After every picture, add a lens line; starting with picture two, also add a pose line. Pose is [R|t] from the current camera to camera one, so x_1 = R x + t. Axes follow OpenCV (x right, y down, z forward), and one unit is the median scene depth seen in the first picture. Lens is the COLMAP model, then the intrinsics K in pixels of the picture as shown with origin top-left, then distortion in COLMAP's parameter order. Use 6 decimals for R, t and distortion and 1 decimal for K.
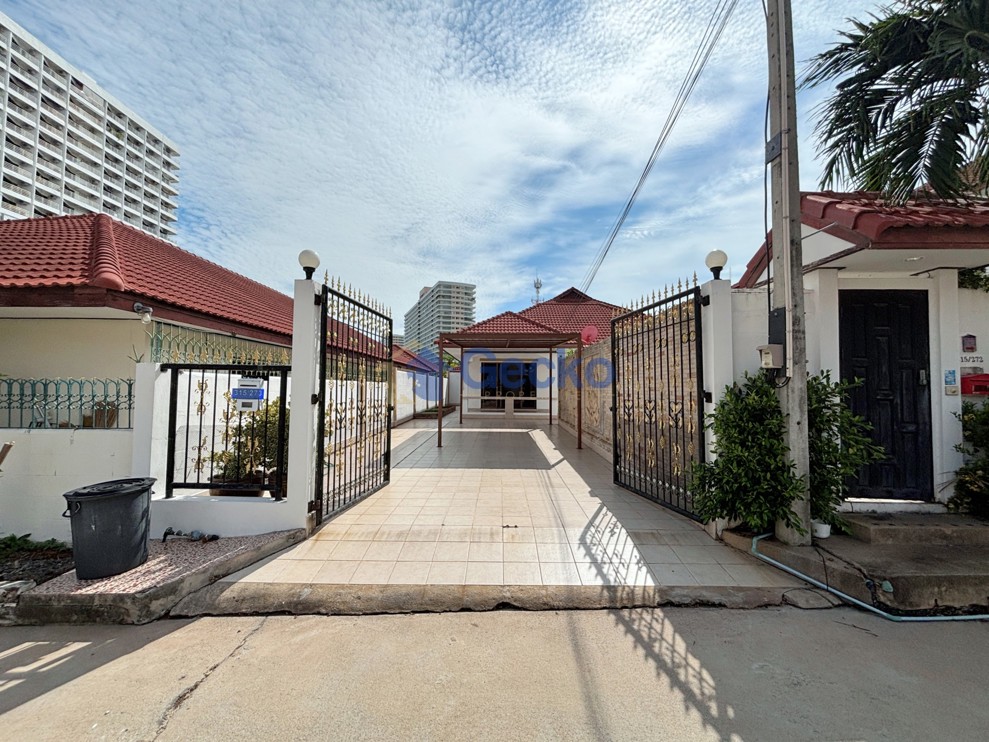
lens RADIAL K [[401.9, 0, 498.1], [0, 401.9, 365.5], [0, 0, 1]] dist [-0.001816, -0.000967]
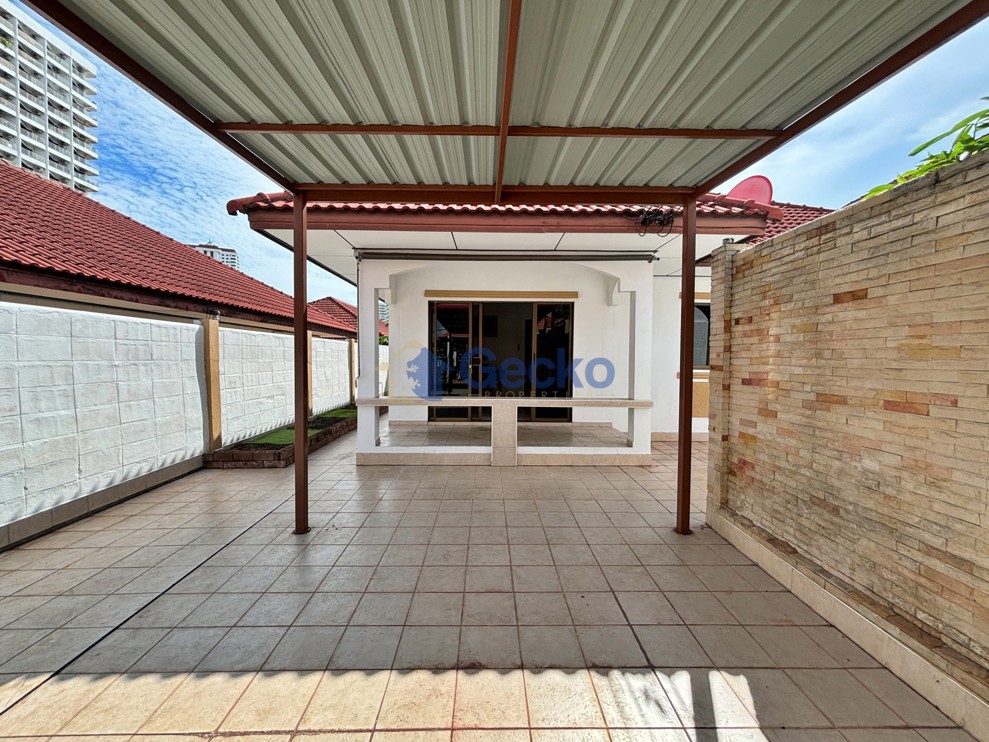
lens RADIAL K [[401.9, 0, 494.0], [0, 401.9, 366.3], [0, 0, 1]] dist [-0.001816, -0.000967]
pose [[0.999863, -0.004415, 0.015932, 0.012858], [0.003125, 0.996782, 0.080103, 0.014707], [-0.016235, -0.080042, 0.996659, 0.504749]]
